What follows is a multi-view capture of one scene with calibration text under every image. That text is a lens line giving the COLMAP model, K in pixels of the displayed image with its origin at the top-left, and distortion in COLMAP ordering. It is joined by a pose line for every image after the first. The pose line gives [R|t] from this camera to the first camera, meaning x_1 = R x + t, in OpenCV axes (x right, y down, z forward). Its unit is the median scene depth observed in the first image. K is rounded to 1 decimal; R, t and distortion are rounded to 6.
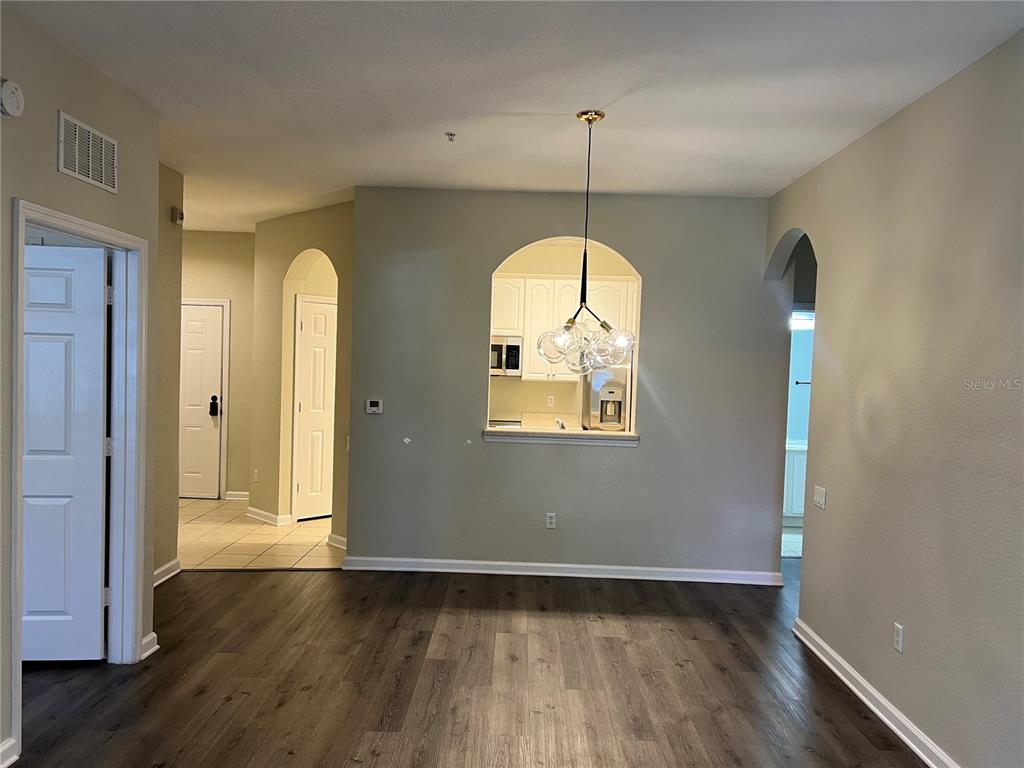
lens RADIAL K [[772.5, 0, 516.6], [0, 772.5, 386.8], [0, 0, 1]] dist [0.028956, -0.004913]
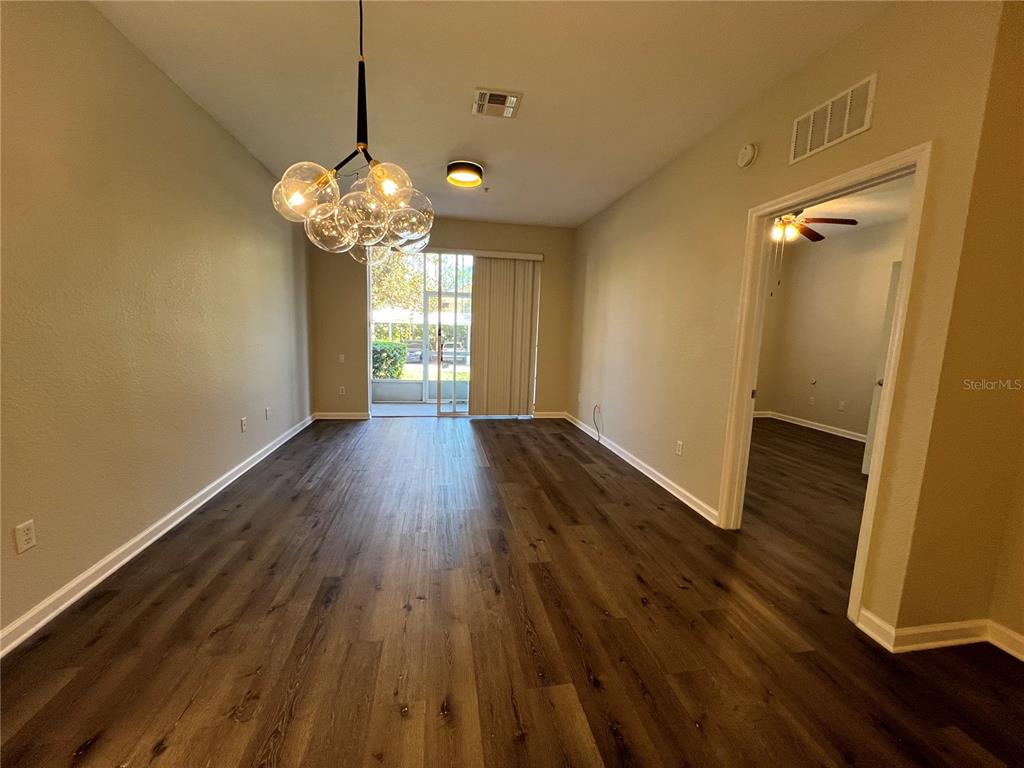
lens RADIAL K [[409.2, 0, 510.6], [0, 409.2, 382.9], [0, 0, 1]] dist [-0.000907, -0.000240]
pose [[-0.981702, -0.041442, -0.185857, 0.019702], [-0.071285, 0.985041, 0.156885, 0.021911], [0.176575, 0.167264, -0.969971, 1.305349]]
